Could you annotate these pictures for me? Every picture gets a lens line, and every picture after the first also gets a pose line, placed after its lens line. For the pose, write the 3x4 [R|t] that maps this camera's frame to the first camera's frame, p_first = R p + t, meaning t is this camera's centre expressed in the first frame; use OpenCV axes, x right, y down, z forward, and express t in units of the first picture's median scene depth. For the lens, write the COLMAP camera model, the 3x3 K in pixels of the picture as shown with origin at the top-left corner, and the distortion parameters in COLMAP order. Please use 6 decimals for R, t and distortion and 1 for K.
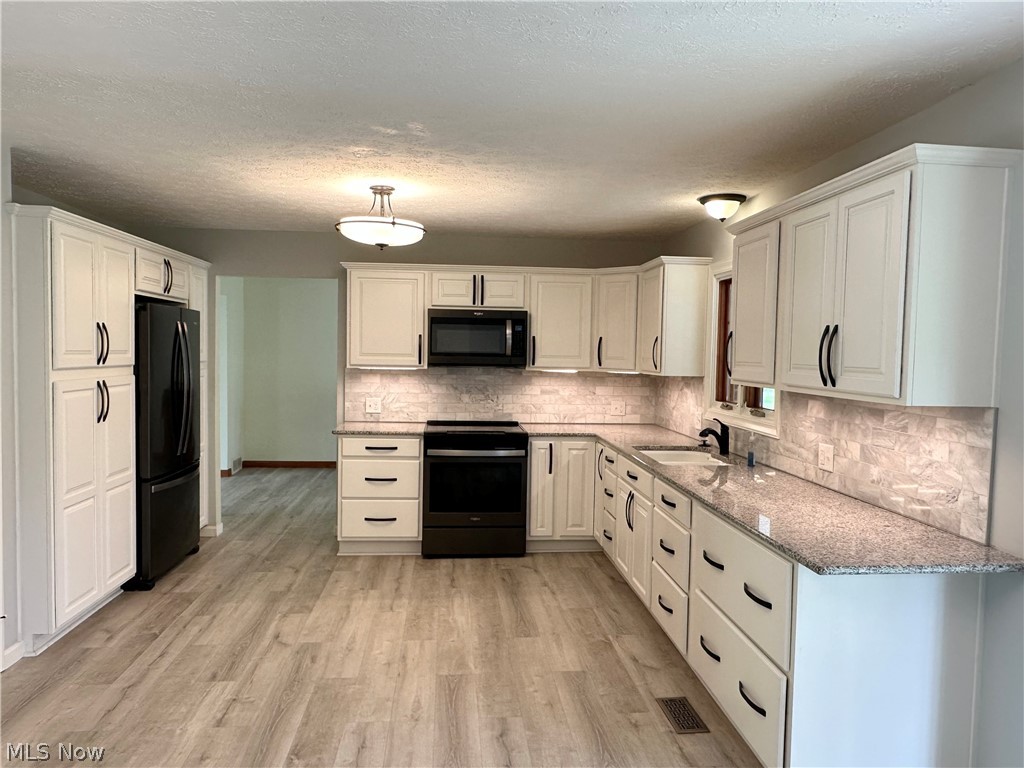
lens RADIAL K [[712.0, 0, 512.0], [0, 712.0, 384.0], [0, 0, 1]] dist [-0.004096, 0.000467]
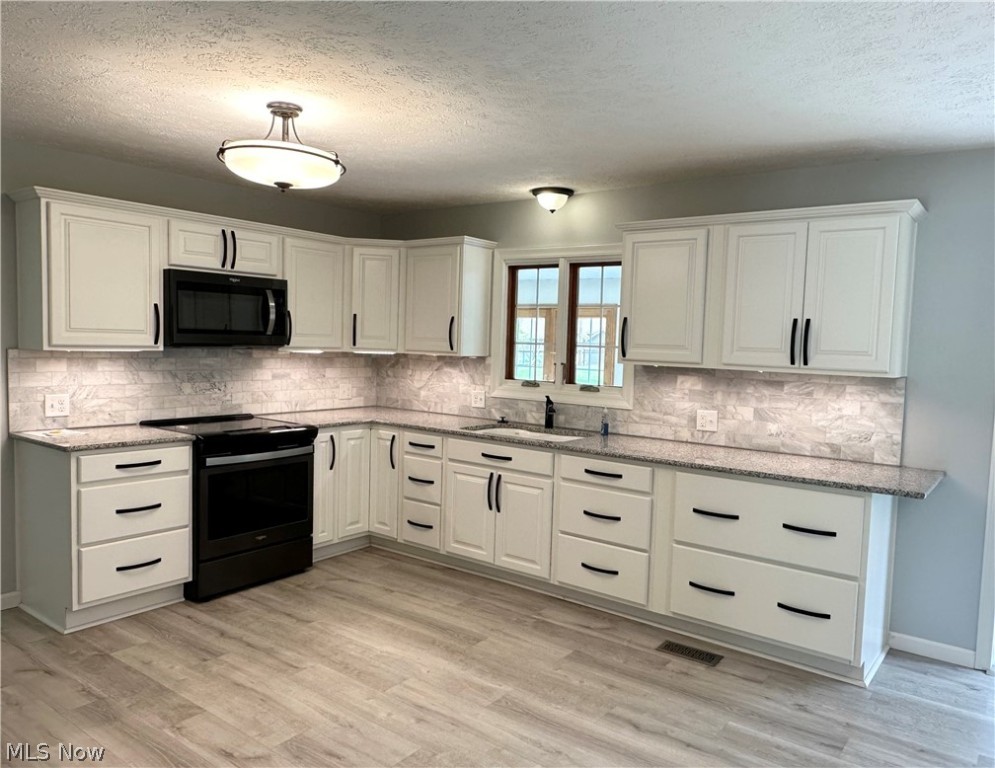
lens RADIAL K [[720.9, 0, 497.5], [0, 720.9, 384.0], [0, 0, 1]] dist [-0.000940, 0.001985]
pose [[0.673645, -0.042648, 0.737823, -0.503883], [0.015953, 0.998940, 0.043176, -0.015491], [-0.738883, -0.017315, 0.673612, 0.280009]]
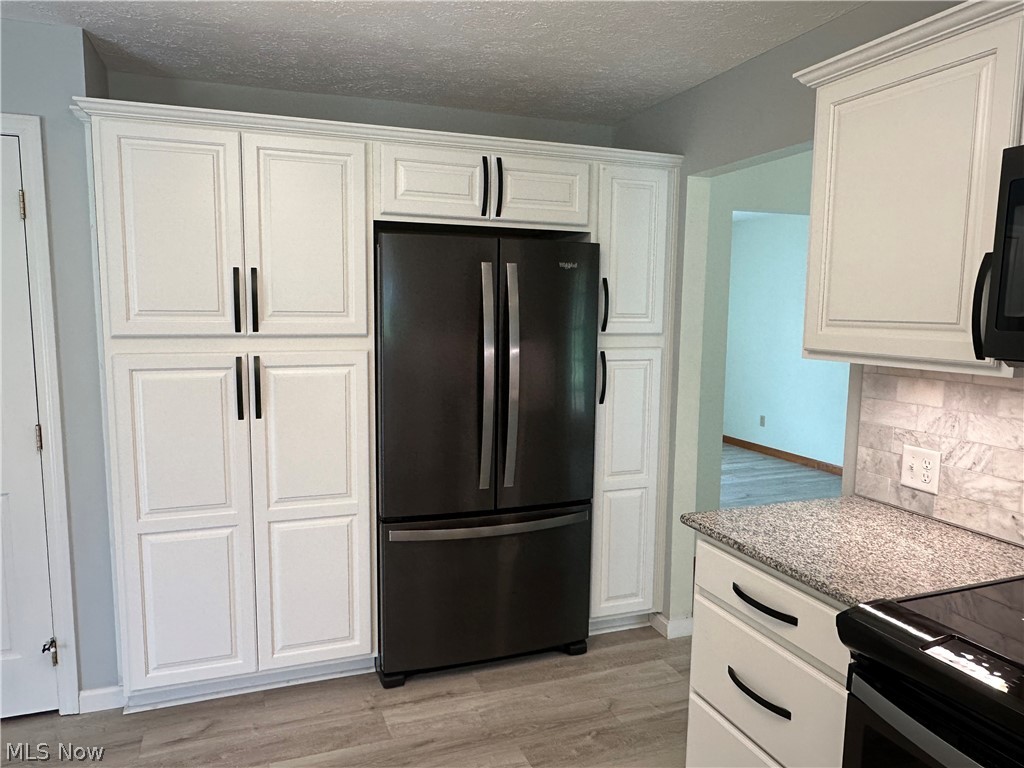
lens RADIAL K [[719.2, 0, 512.0], [0, 719.2, 384.0], [0, 0, 1]] dist [-0.004521, -0.001326]
pose [[0.273716, 0.088627, -0.957719, 0.105999], [-0.050649, 0.995692, 0.077666, -0.035429], [0.960476, 0.027249, 0.277025, 0.851903]]
